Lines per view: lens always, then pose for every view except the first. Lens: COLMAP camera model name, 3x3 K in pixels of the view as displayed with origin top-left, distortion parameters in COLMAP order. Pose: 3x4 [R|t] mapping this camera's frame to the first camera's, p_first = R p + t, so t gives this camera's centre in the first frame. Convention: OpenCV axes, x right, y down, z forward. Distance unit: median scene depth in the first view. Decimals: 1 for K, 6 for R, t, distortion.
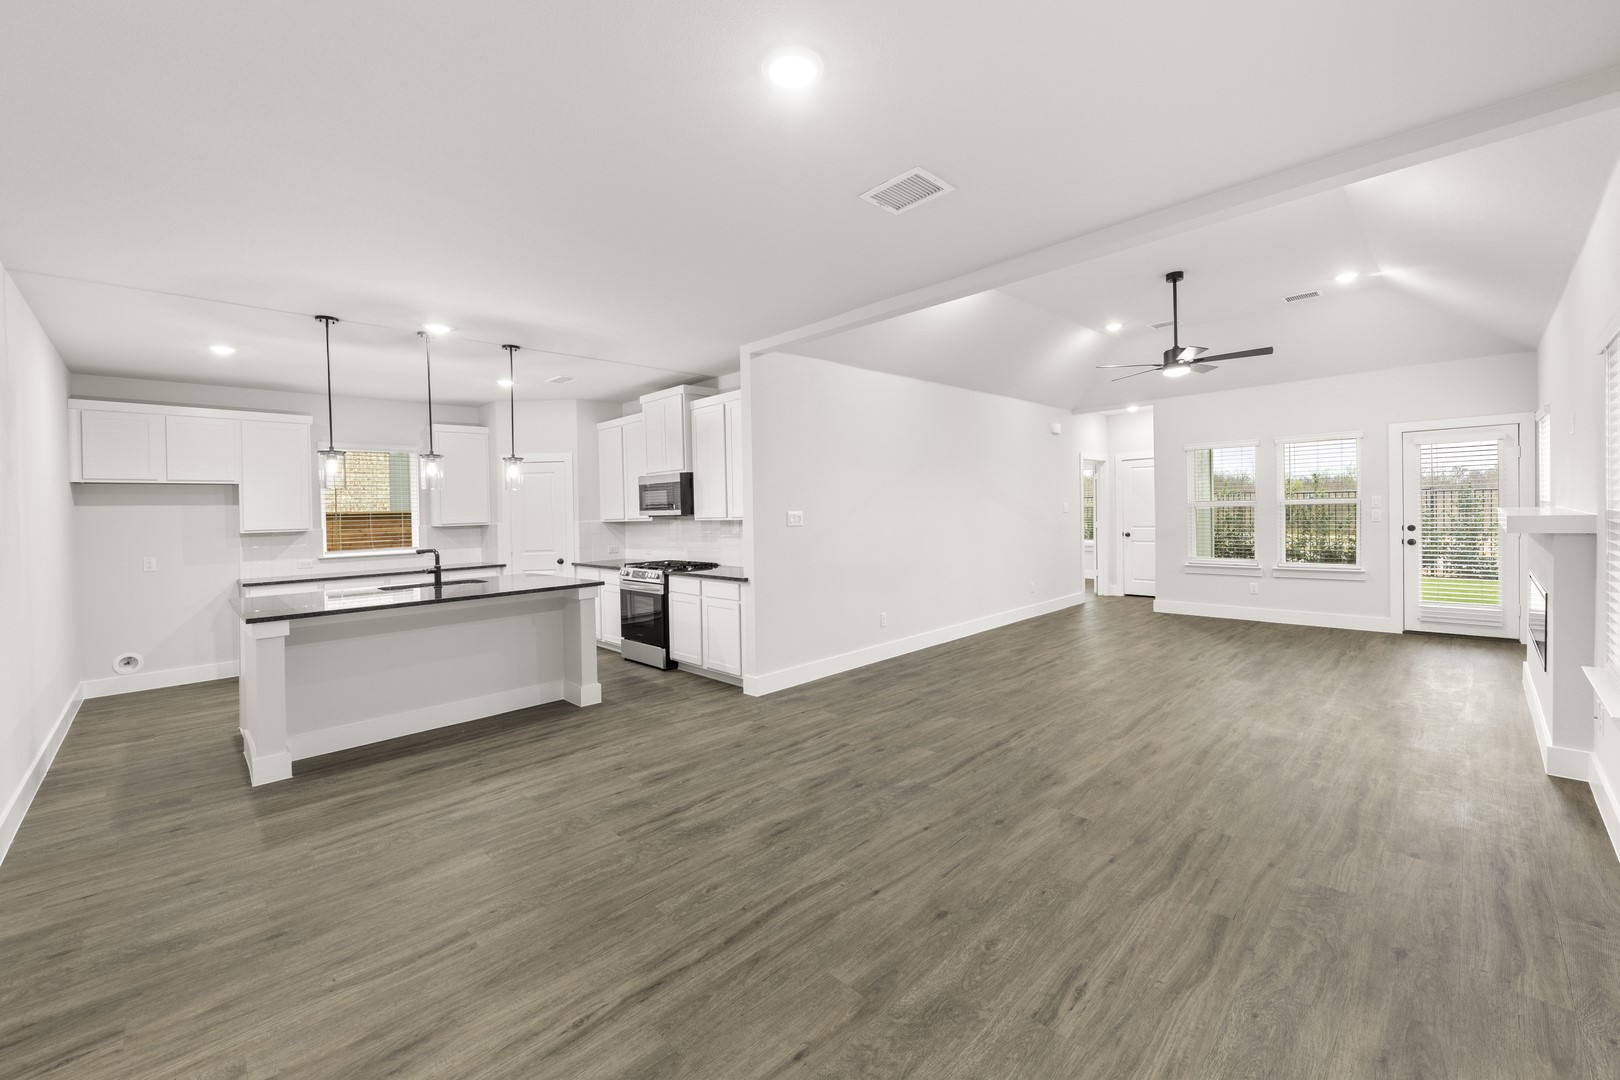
lens RADIAL K [[634.0, 0, 809.9], [0, 634.0, 483.6], [0, 0, 1]] dist [-0.000606, -0.001519]
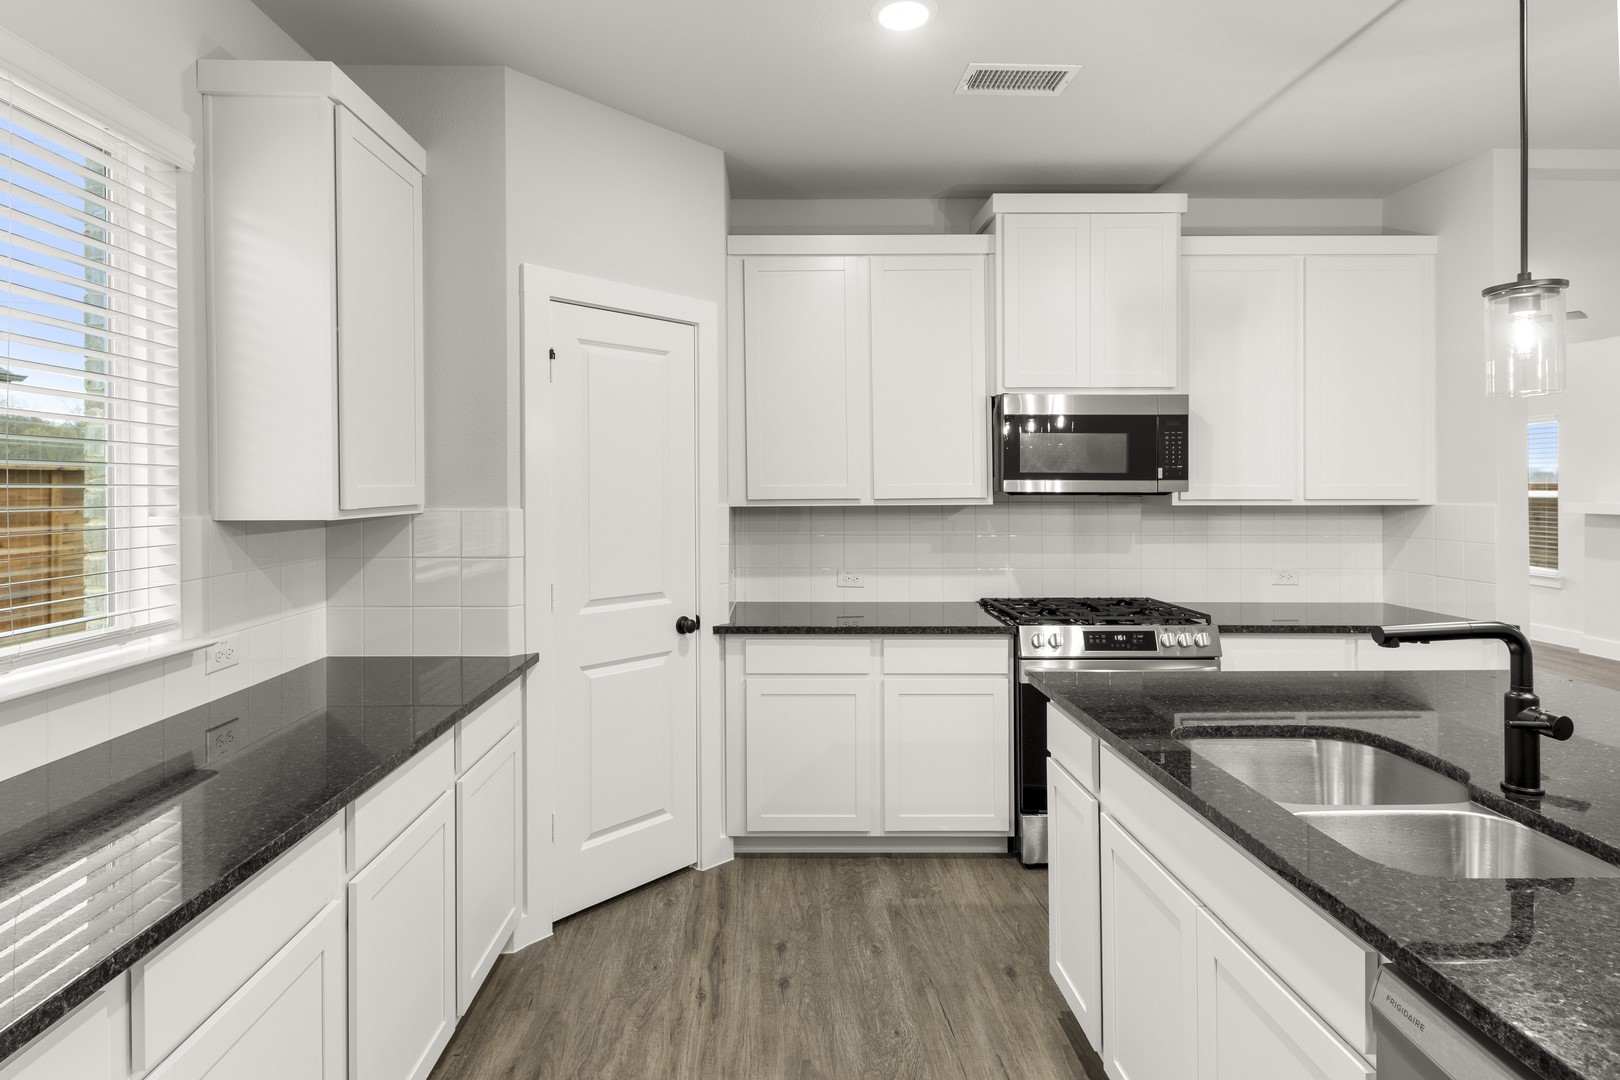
lens RADIAL K [[832.6, 0, 795.3], [0, 832.6, 491.8], [0, 0, 1]] dist [0.026845, 0.000167]
pose [[0.673807, 0.023088, 0.738546, -1.017370], [-0.044371, 0.998972, 0.009252, 0.070149], [-0.737574, -0.039004, 0.674139, 1.005324]]
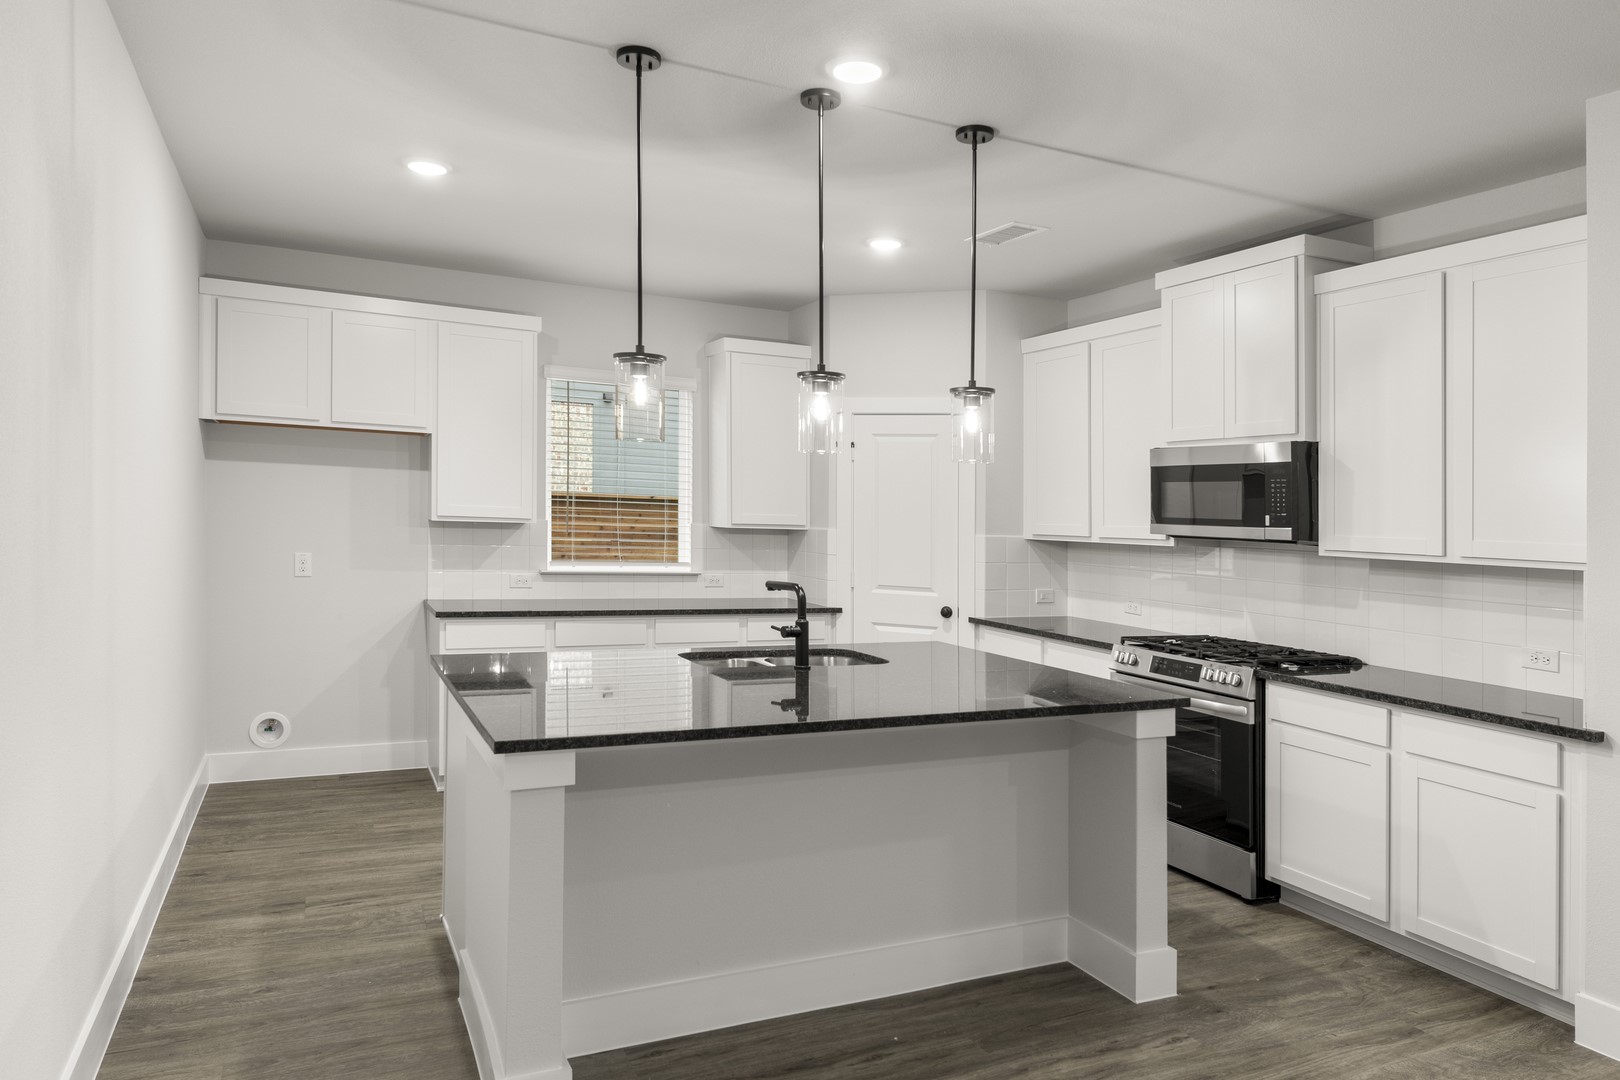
lens RADIAL K [[1015.4, 0, 842.1], [0, 1015.4, 510.2], [0, 0, 1]] dist [0.010165, -0.010863]
pose [[0.949502, 0.056972, -0.308545, -0.343039], [-0.046425, 0.998063, 0.041421, 0.018336], [0.310307, -0.025005, 0.950307, 0.316229]]
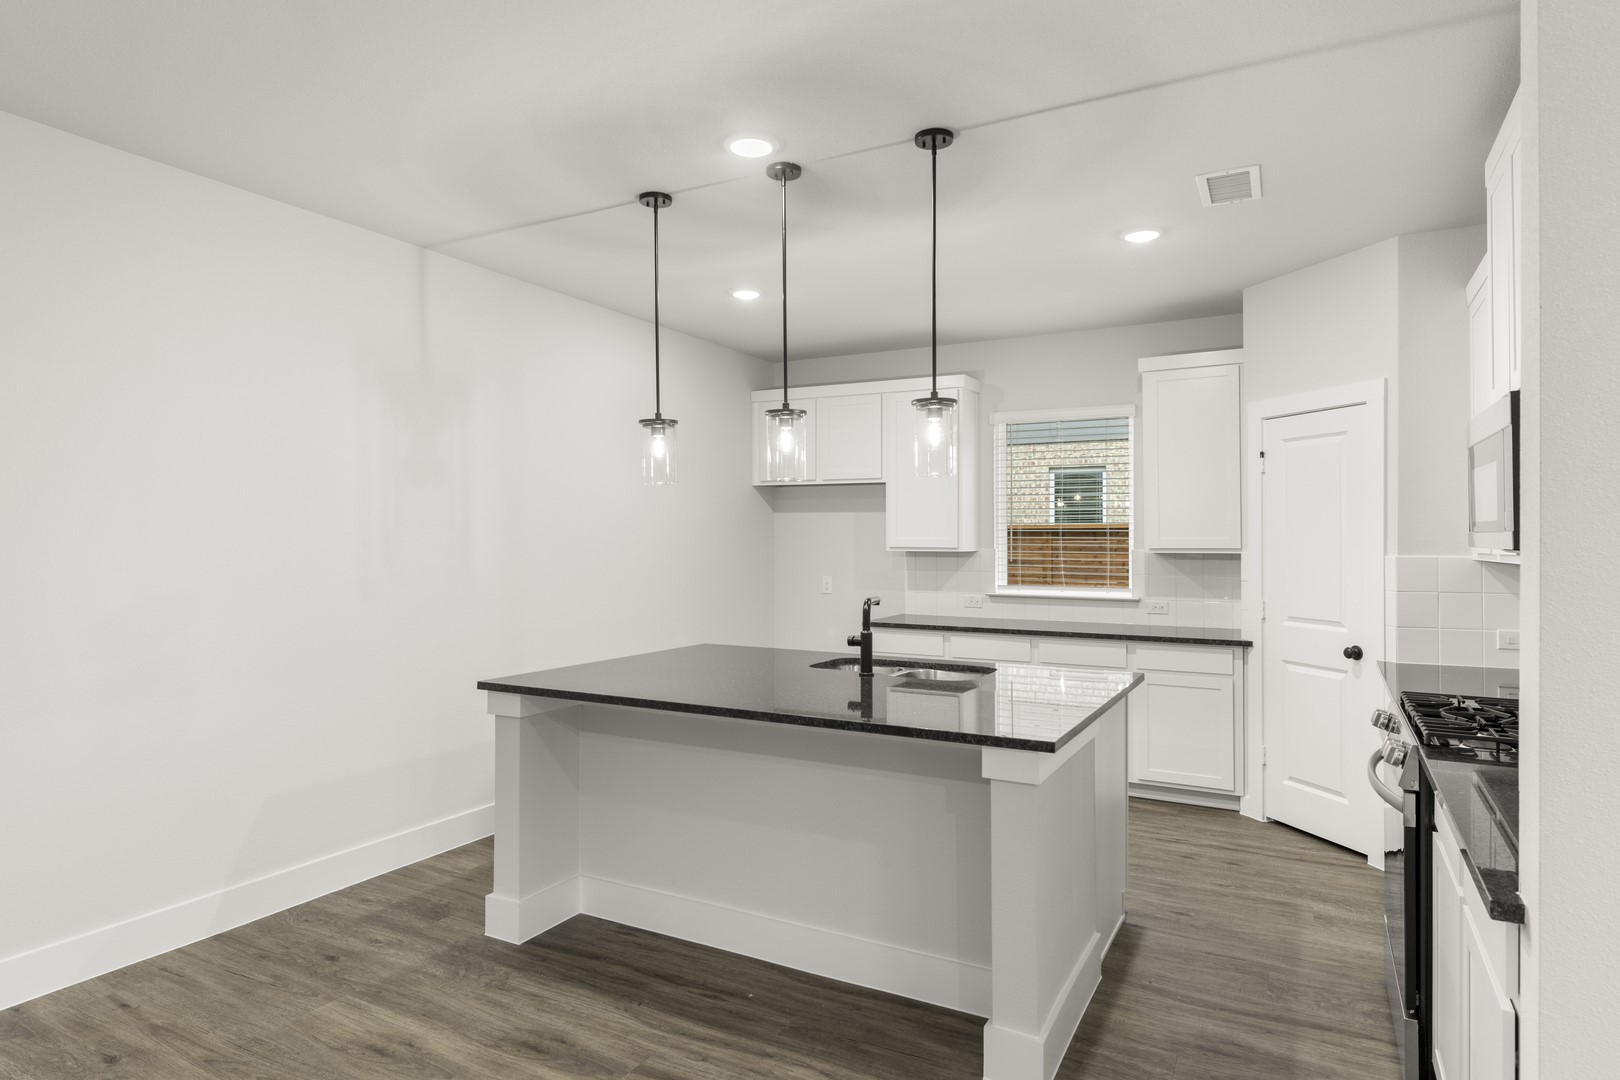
lens RADIAL K [[934.7, 0, 770.8], [0, 934.7, 536.0], [0, 0, 1]] dist [0.004096, -0.003660]
pose [[0.292849, 0.025495, -0.955819, 0.094960], [0.029699, 0.998920, 0.035744, 0.024808], [0.955697, -0.038855, 0.291775, 0.716150]]
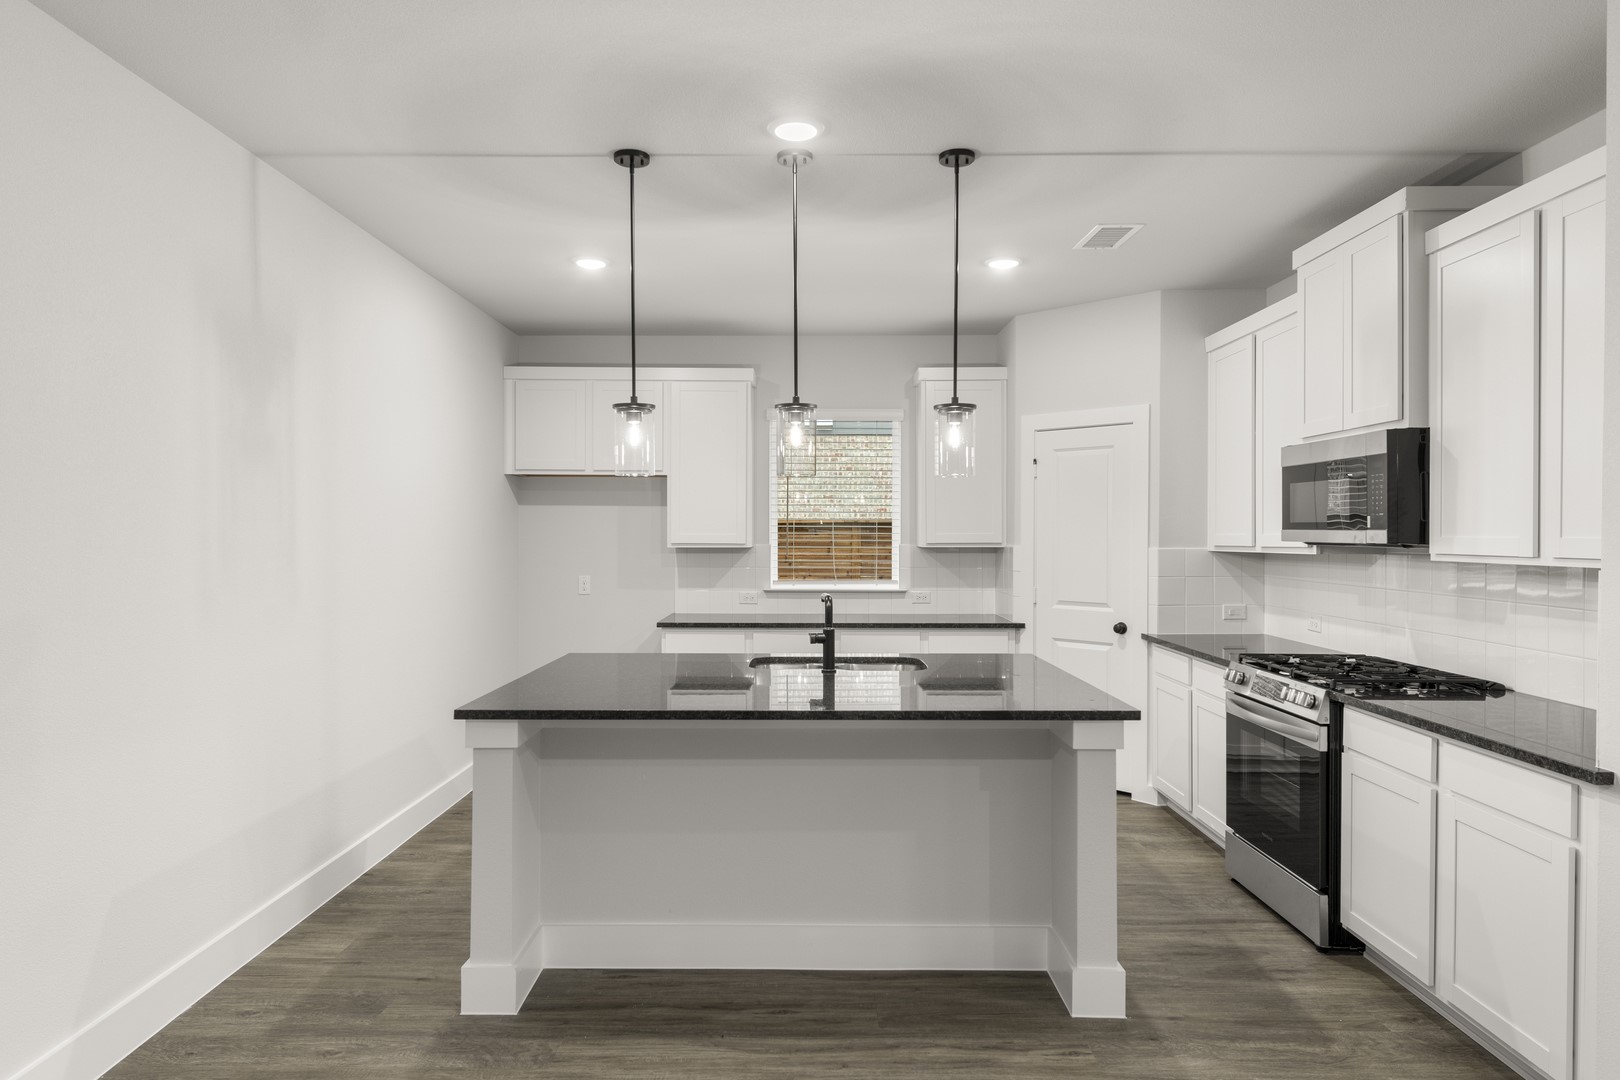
lens RADIAL K [[998.2, 0, 813.2], [0, 998.2, 541.8], [0, 0, 1]] dist [0.013008, -0.013389]
pose [[0.719173, 0.034117, -0.693993, -0.048280], [0.007930, 0.998326, 0.057297, 0.014924], [0.694785, -0.046710, 0.717699, 0.428147]]
